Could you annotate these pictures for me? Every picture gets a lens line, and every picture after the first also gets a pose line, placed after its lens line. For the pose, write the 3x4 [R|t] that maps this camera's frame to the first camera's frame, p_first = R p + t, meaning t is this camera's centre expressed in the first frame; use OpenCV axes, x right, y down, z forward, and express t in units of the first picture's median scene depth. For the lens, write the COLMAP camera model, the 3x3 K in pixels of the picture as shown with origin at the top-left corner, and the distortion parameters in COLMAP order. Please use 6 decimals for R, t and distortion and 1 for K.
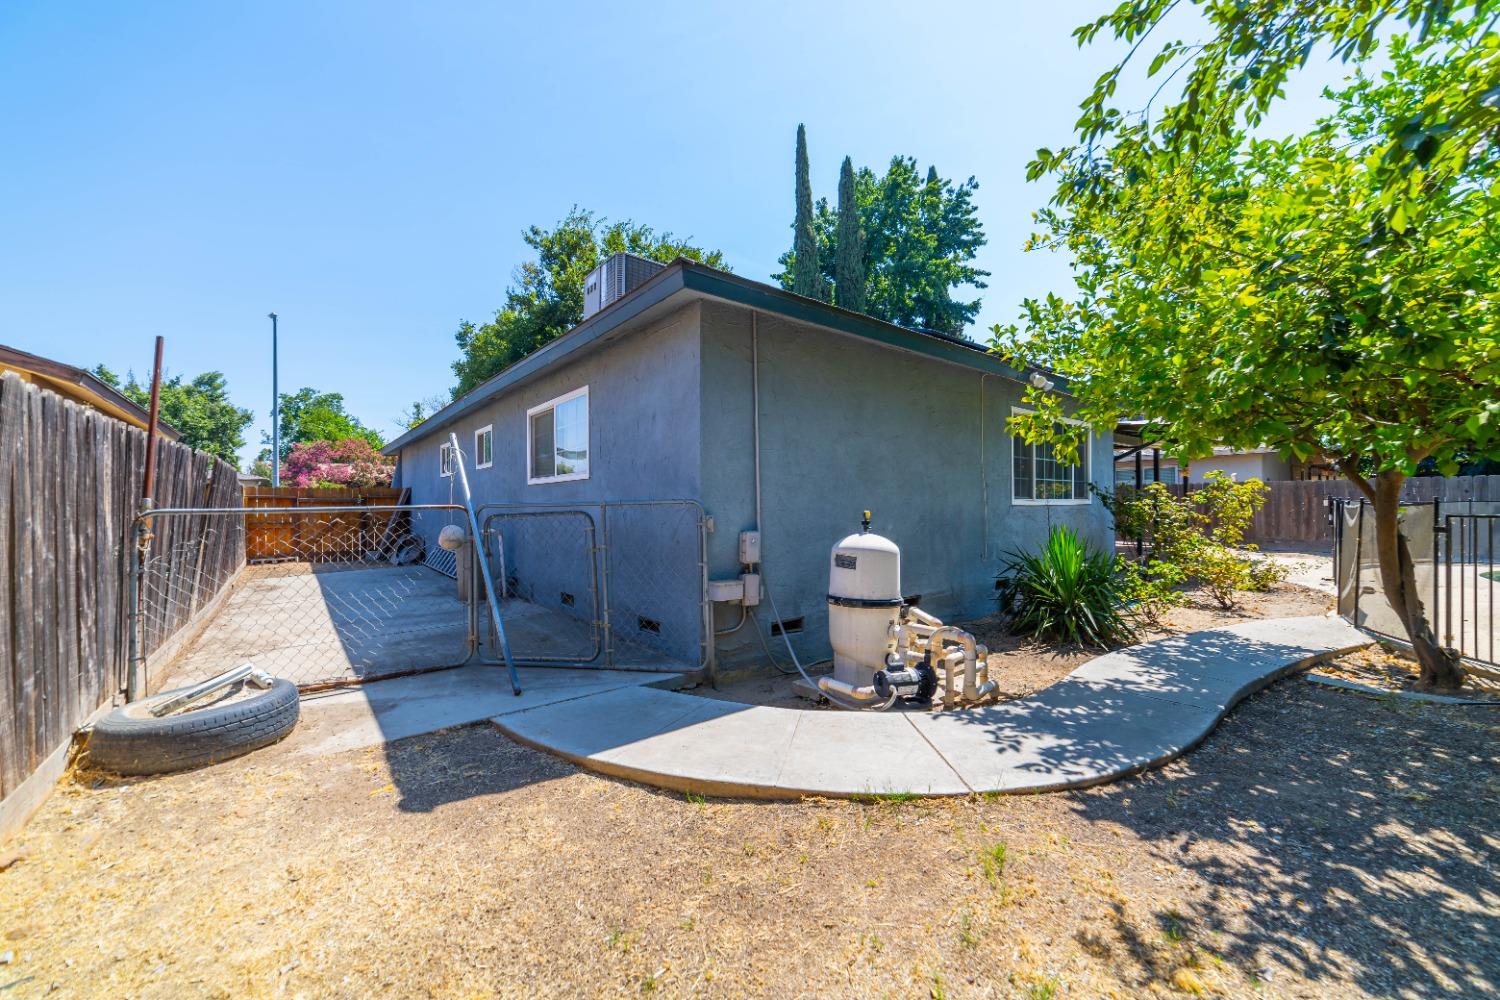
lens RADIAL K [[571.4, 0, 752.9], [0, 571.4, 501.9], [0, 0, 1]] dist [-0.009675, 0.000899]
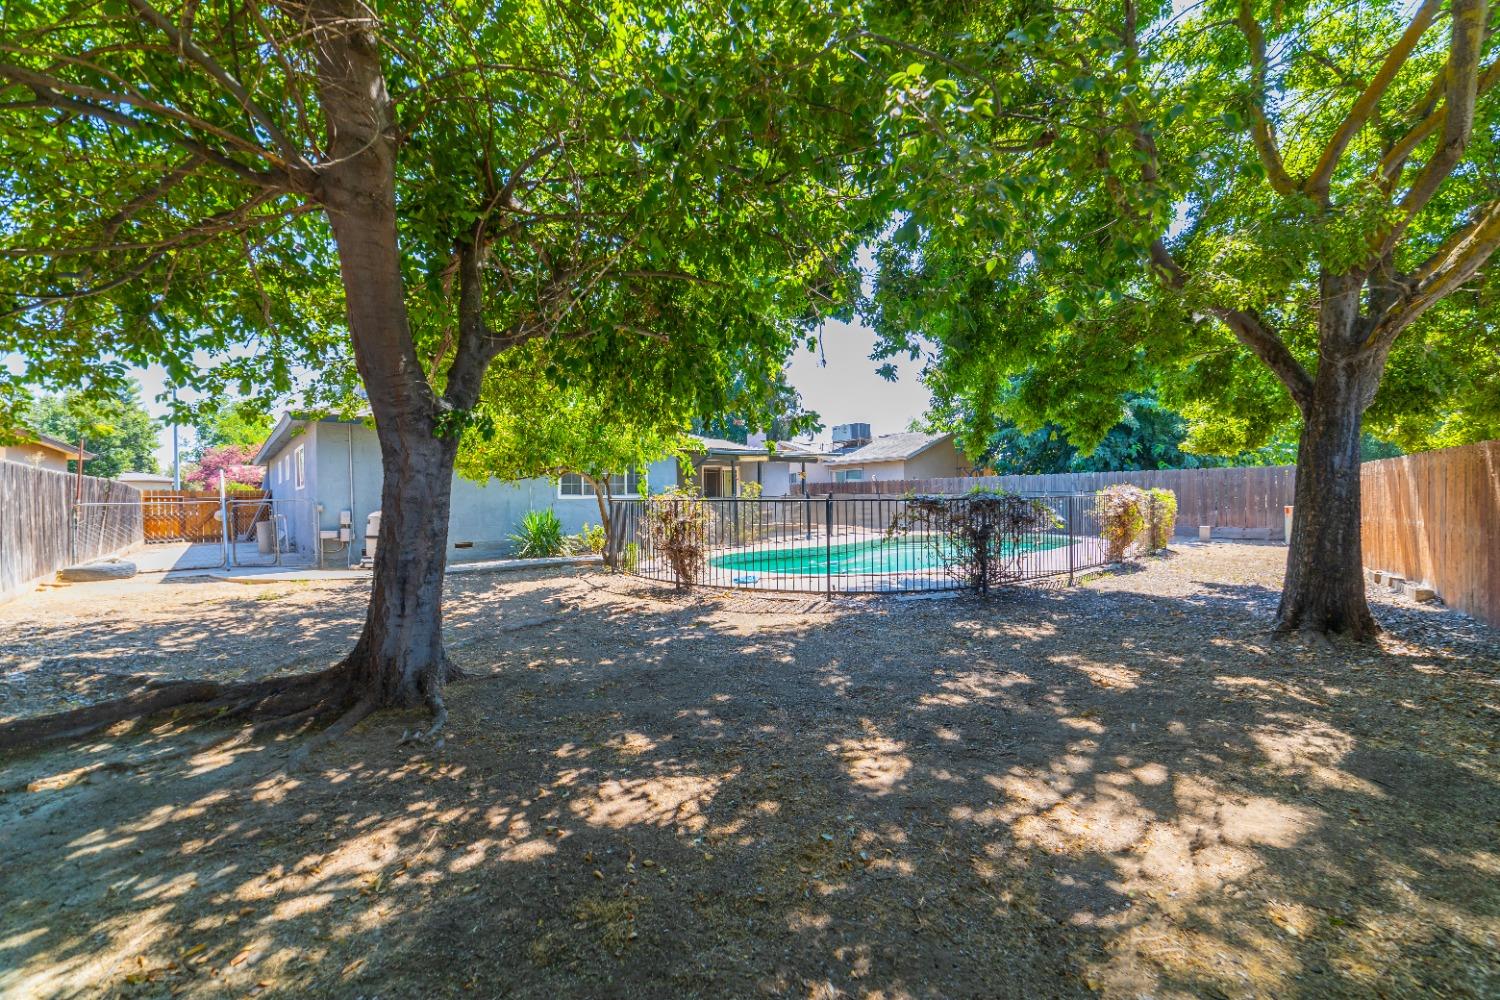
lens RADIAL K [[560.3, 0, 745.6], [0, 560.3, 496.2], [0, 0, 1]] dist [-0.001721, -0.000118]
pose [[0.997599, -0.009488, 0.068603, 2.400321], [0.009452, 0.999955, 0.000840, 0.004632], [-0.068608, -0.000190, 0.997644, -2.340858]]
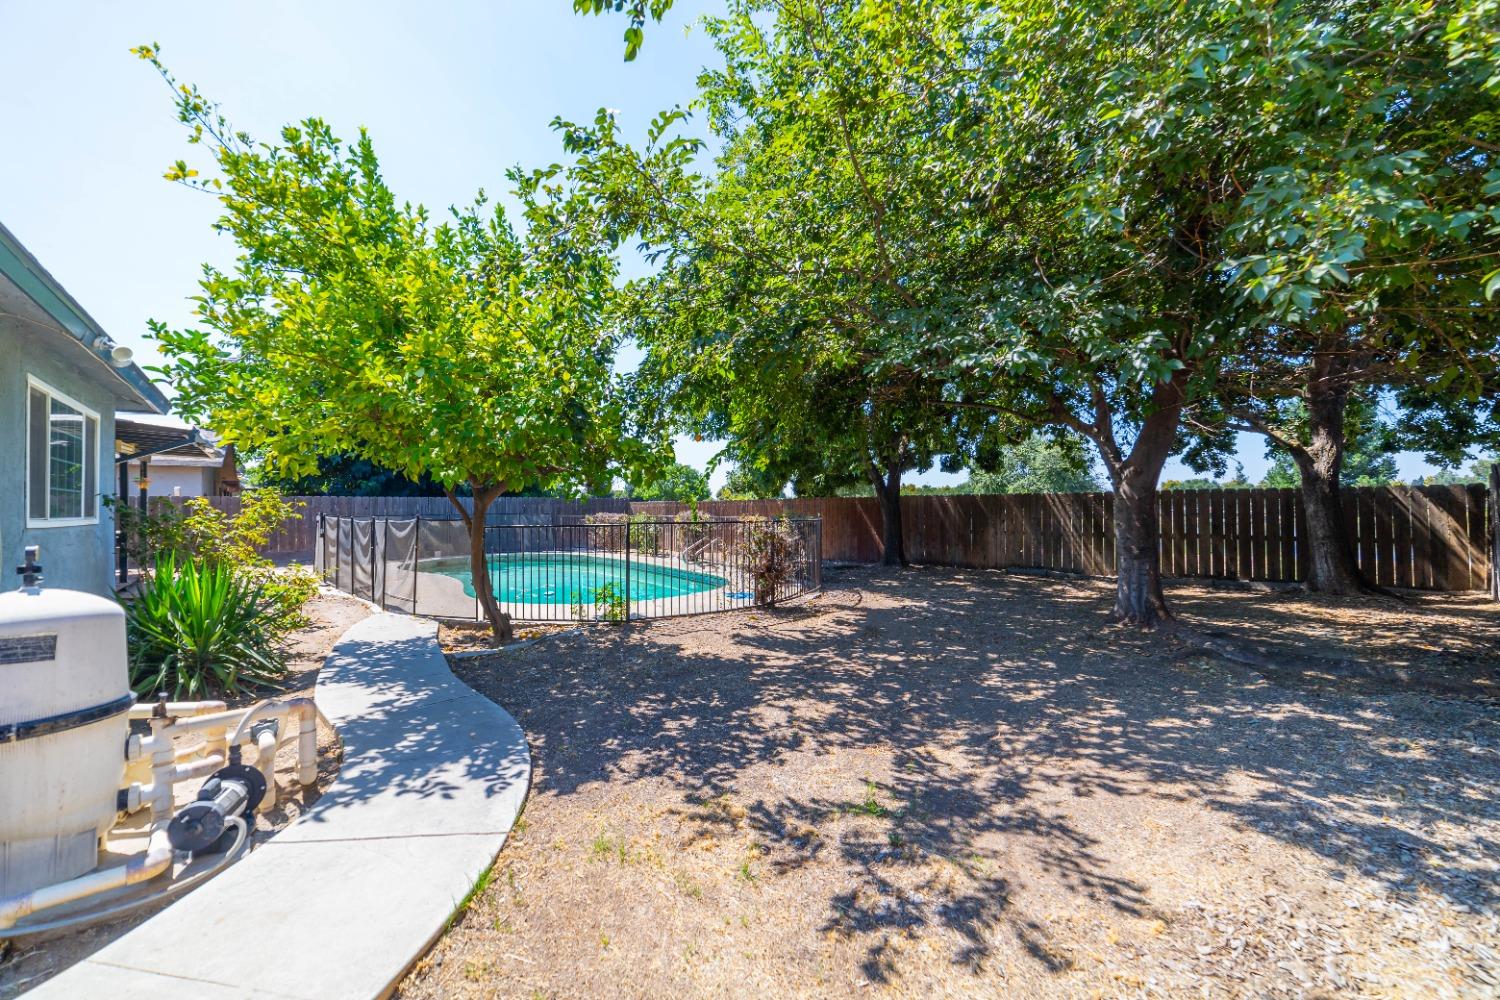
lens RADIAL K [[571.4, 0, 749.8], [0, 571.4, 503.2], [0, 0, 1]] dist [-0.009675, 0.000899]
pose [[-0.003015, 0.014739, 0.999887, -0.448758], [0.007217, 0.999866, -0.014717, -0.018660], [-0.999969, 0.007172, -0.003121, 0.467350]]
